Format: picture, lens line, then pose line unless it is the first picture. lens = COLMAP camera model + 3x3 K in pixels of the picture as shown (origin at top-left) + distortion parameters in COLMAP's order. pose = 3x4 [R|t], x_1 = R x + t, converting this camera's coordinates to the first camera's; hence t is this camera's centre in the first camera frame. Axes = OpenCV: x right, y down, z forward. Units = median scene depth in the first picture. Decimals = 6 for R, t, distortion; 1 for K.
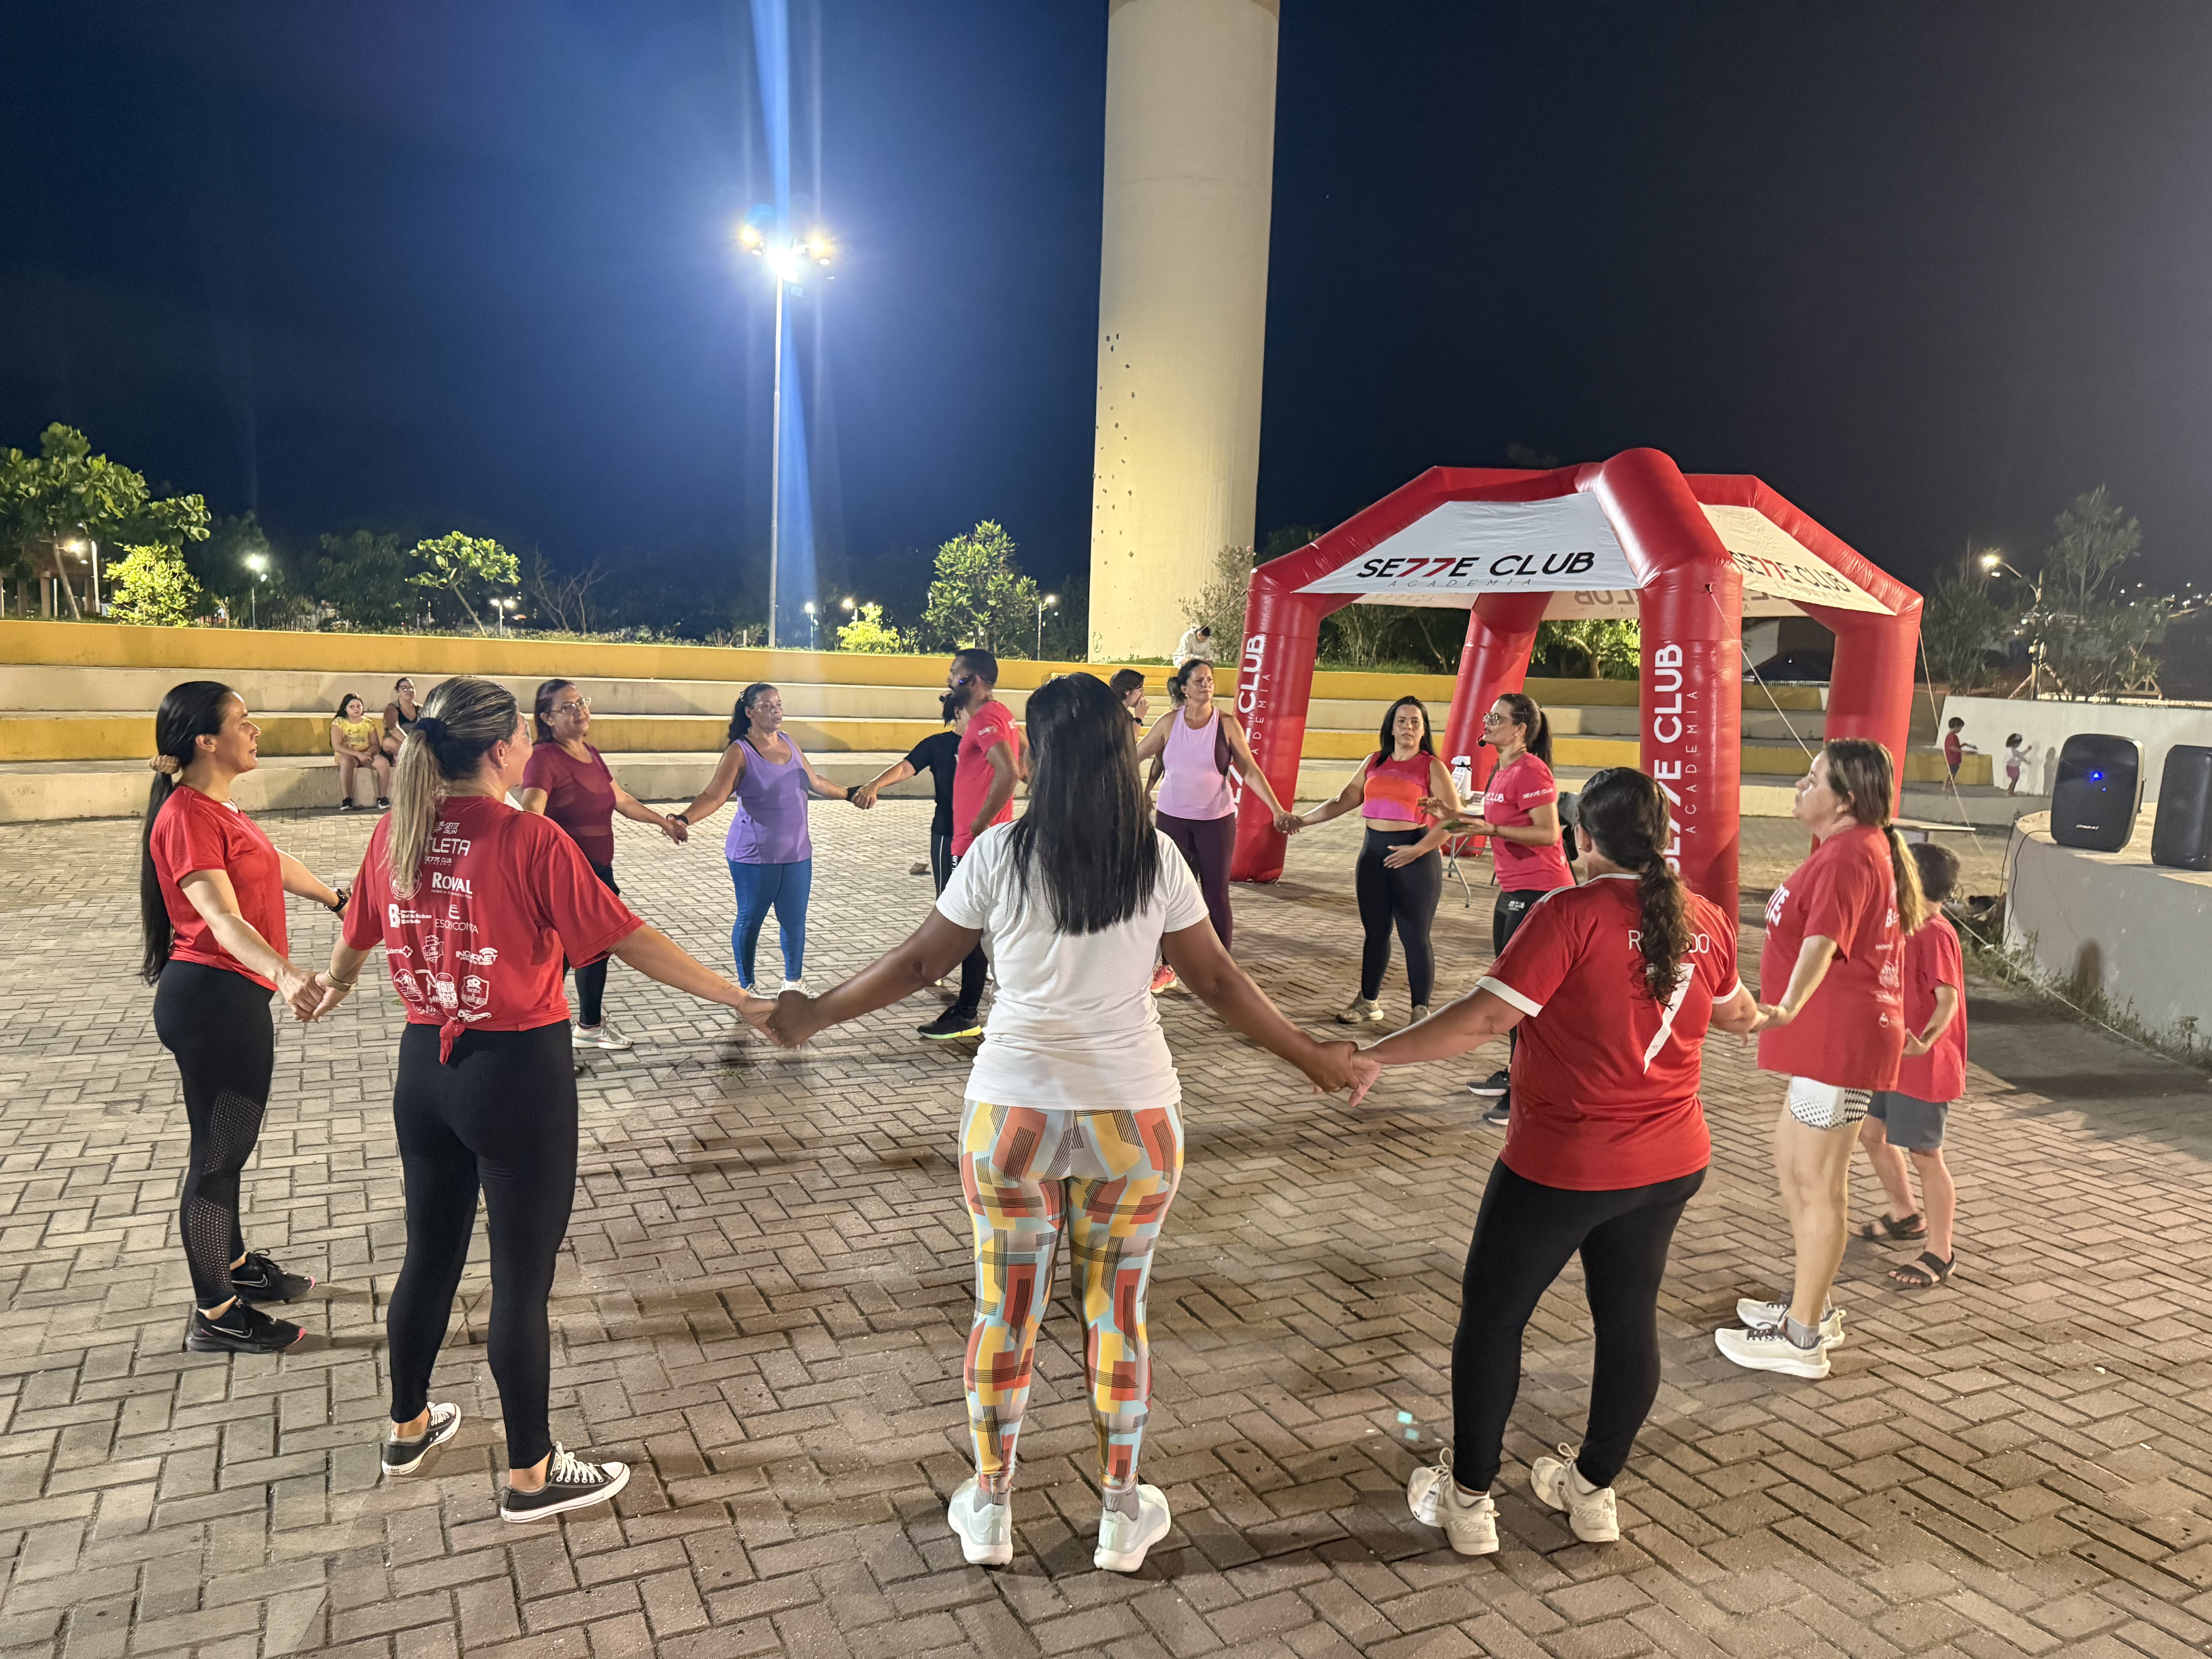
lens RADIAL K [[1582.5, 0, 1106.0], [0, 1582.5, 829.5], [0, 0, 1]] dist [0.126986, -0.268974]
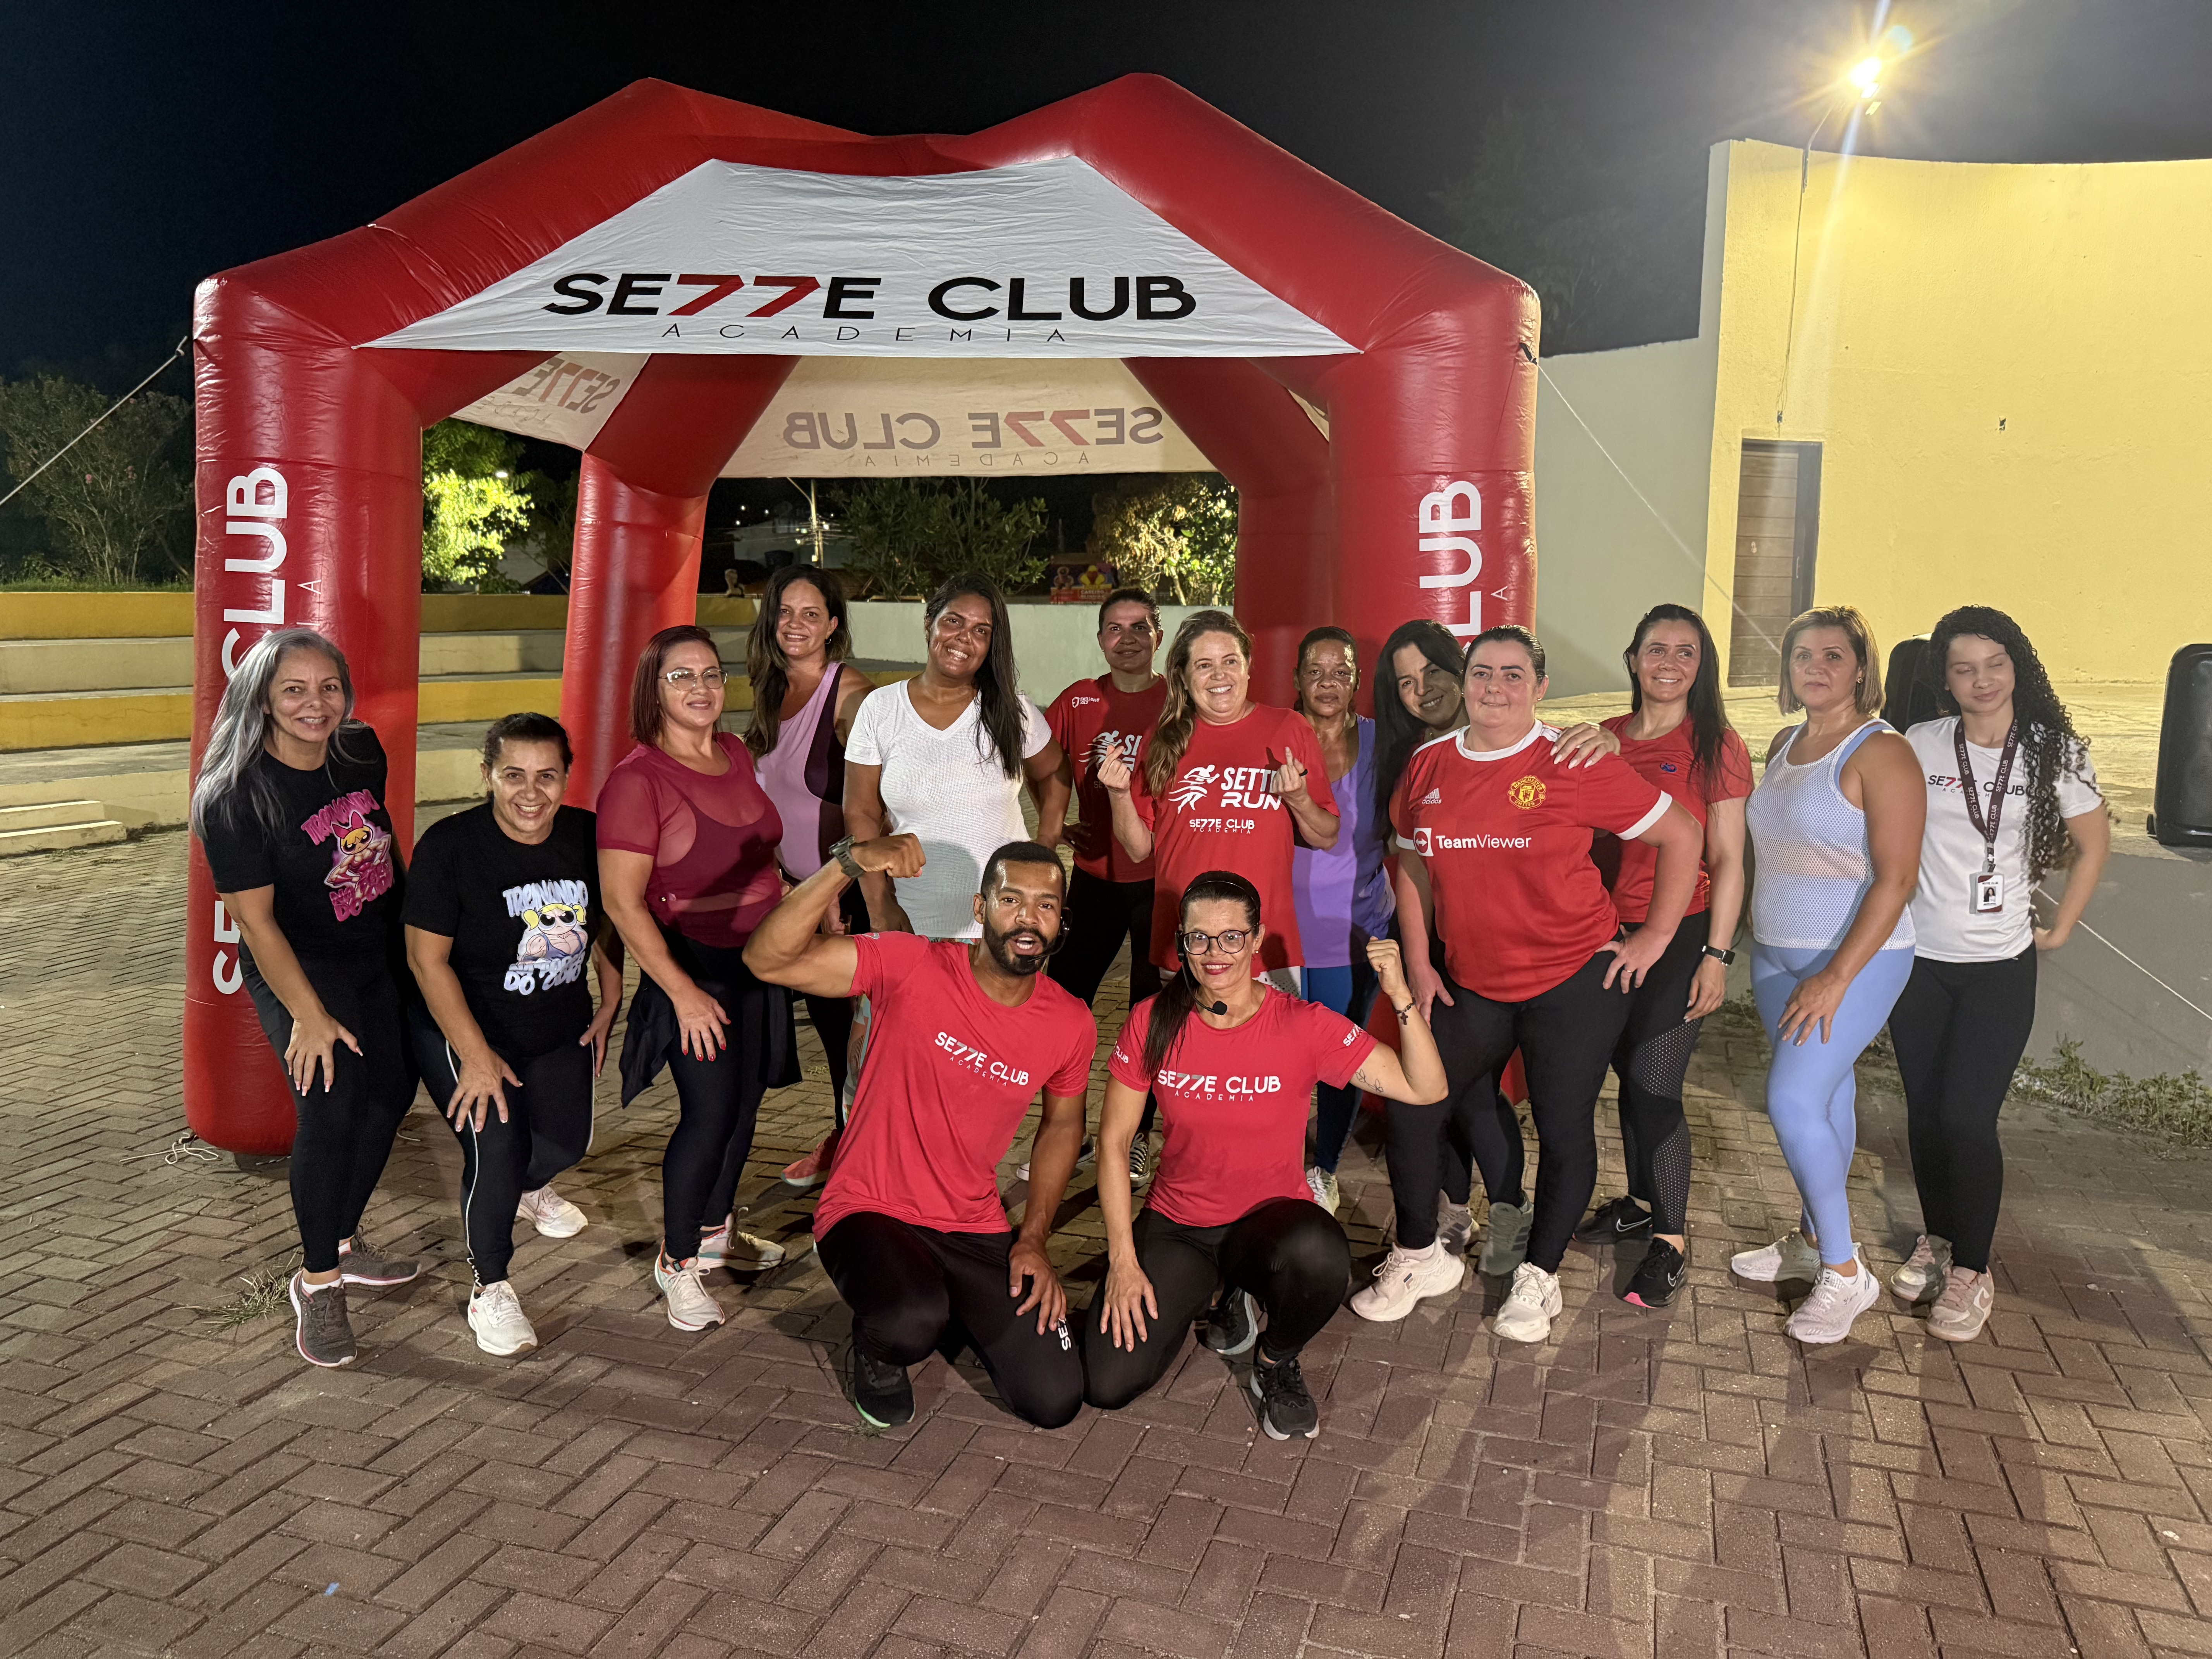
lens RADIAL K [[1582.5, 0, 1106.0], [0, 1582.5, 829.5], [0, 0, 1]] dist [0.126986, -0.268974]
pose [[0.720949, -0.118406, 0.682798, -0.025107], [0.085553, 0.992965, 0.081860, -0.046583], [-0.687687, -0.000602, 0.726007, 0.546617]]
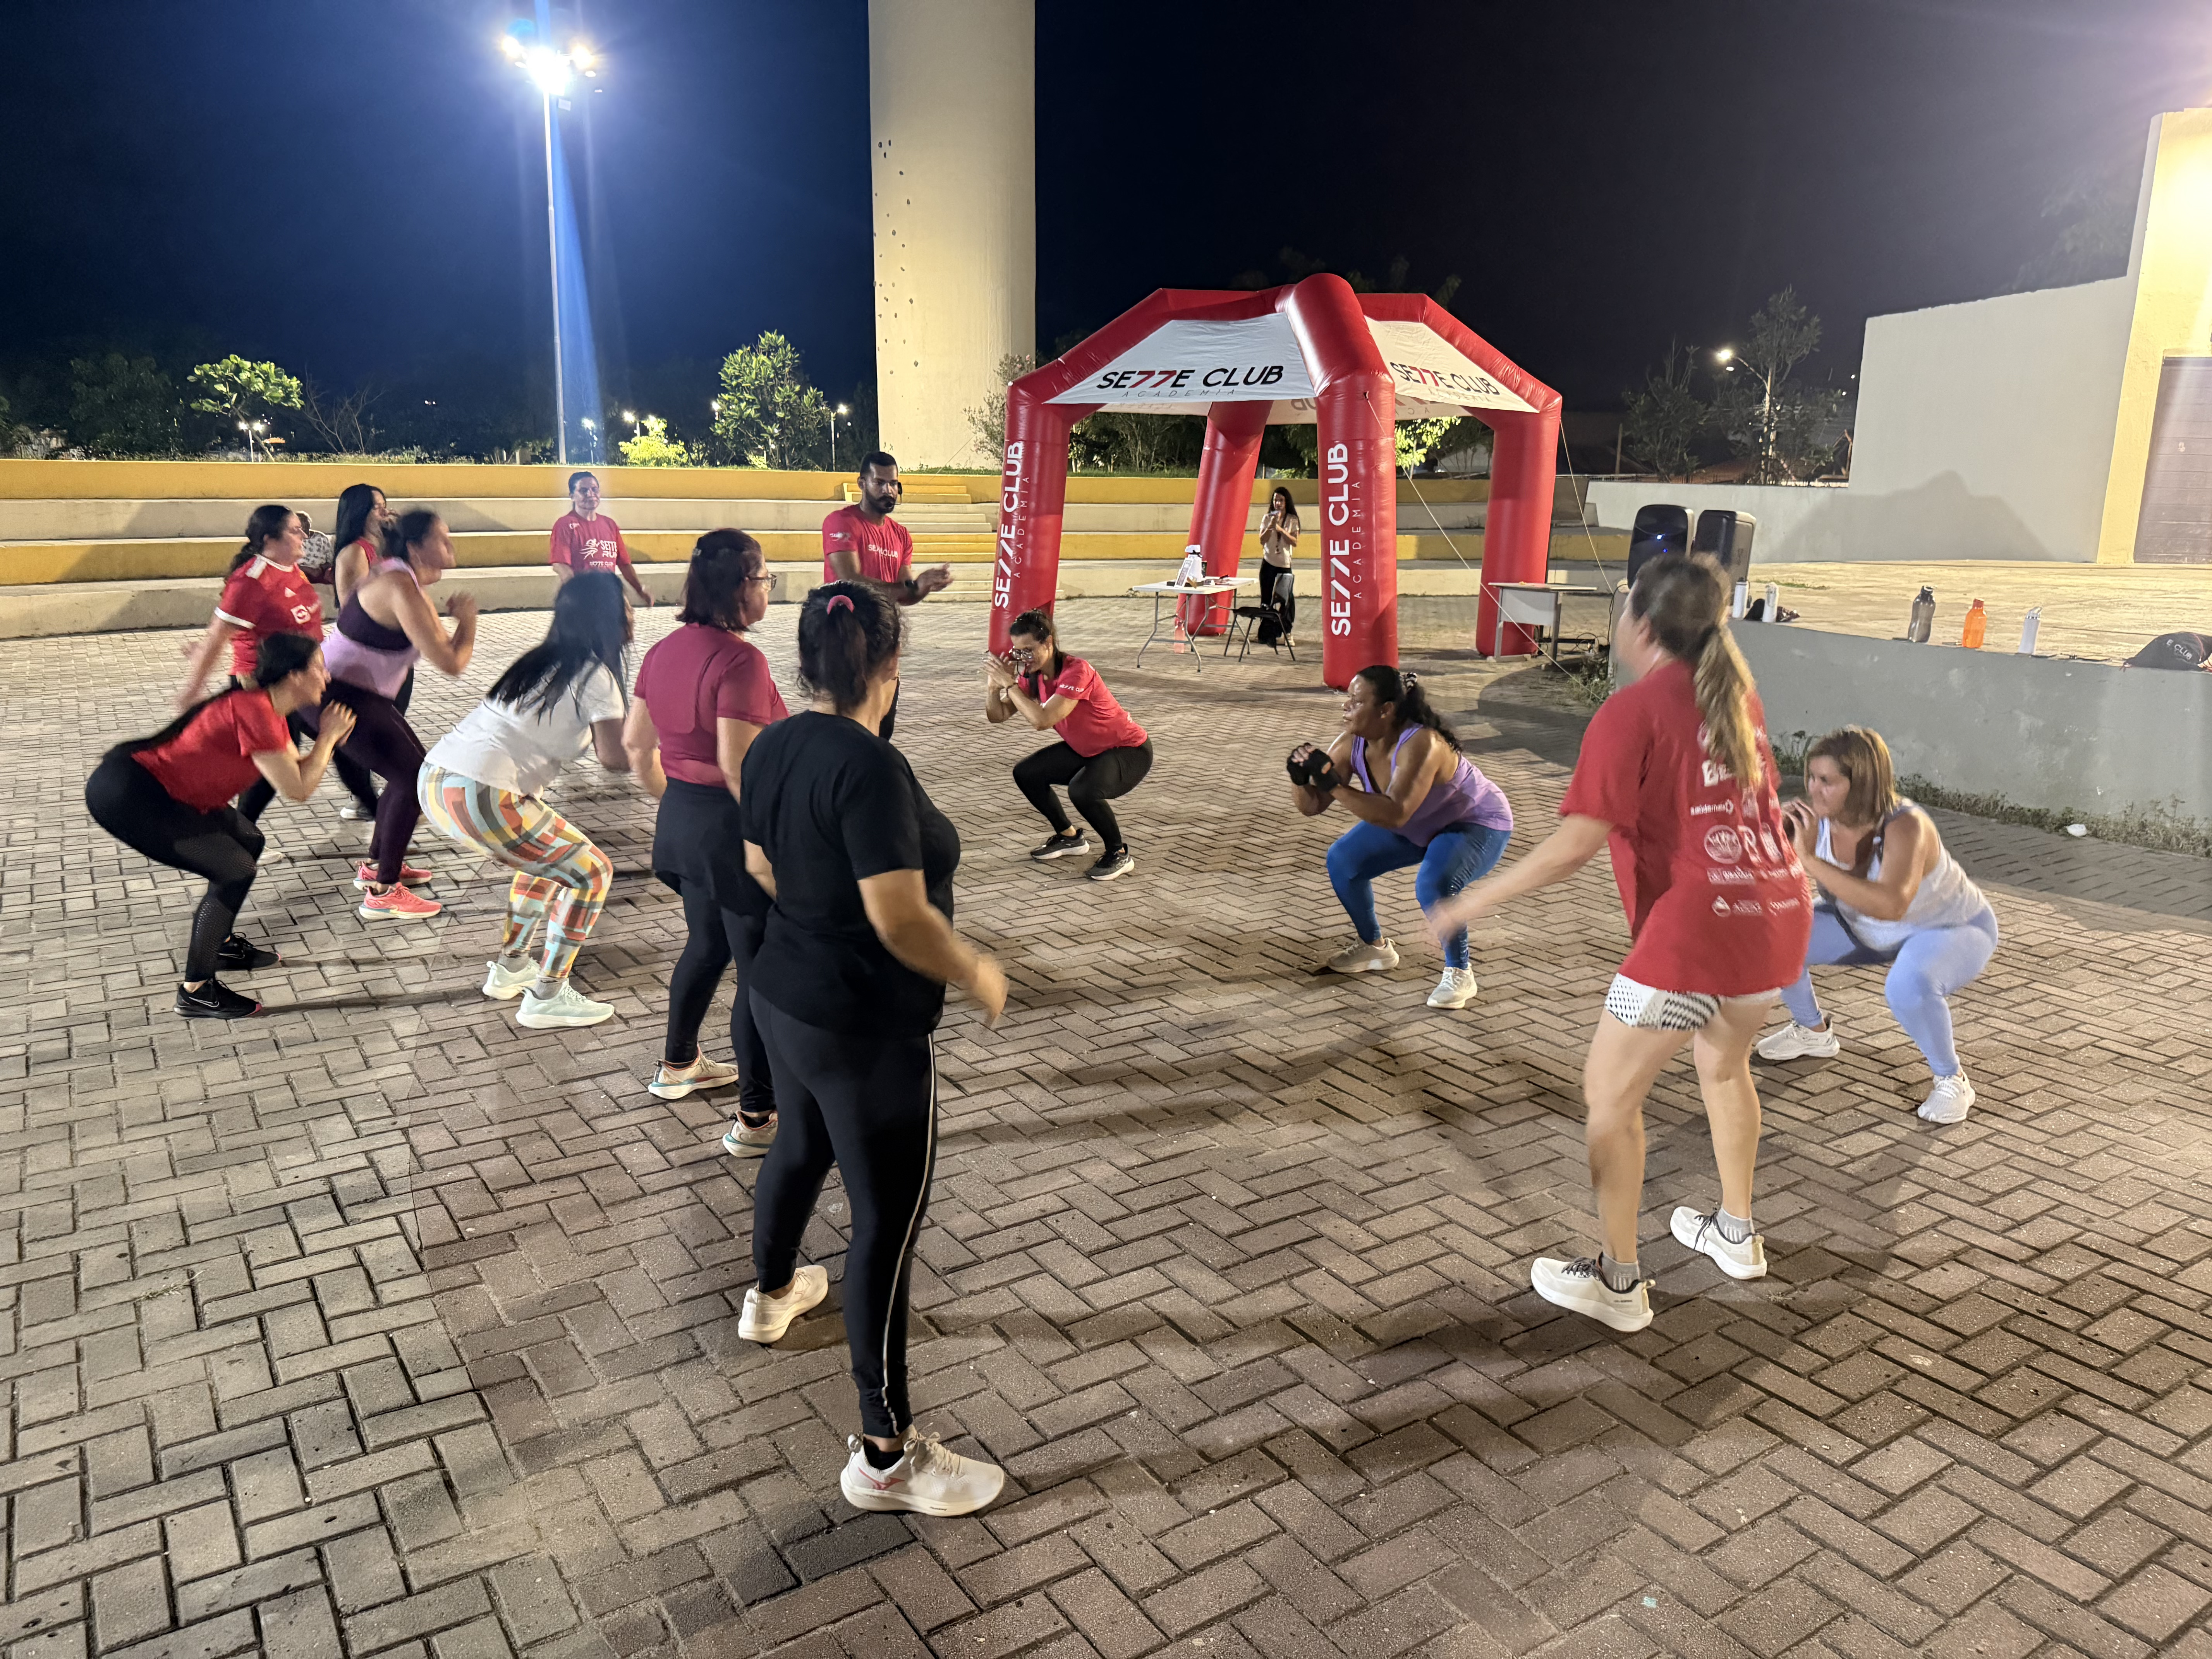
lens RADIAL K [[1582.5, 0, 1106.0], [0, 1582.5, 829.5], [0, 0, 1]] dist [0.126986, -0.268974]
pose [[0.992457, -0.048471, 0.112606, 0.017421], [0.035232, 0.992539, 0.116723, 0.021137], [-0.117424, -0.111875, 0.986760, -0.157773]]
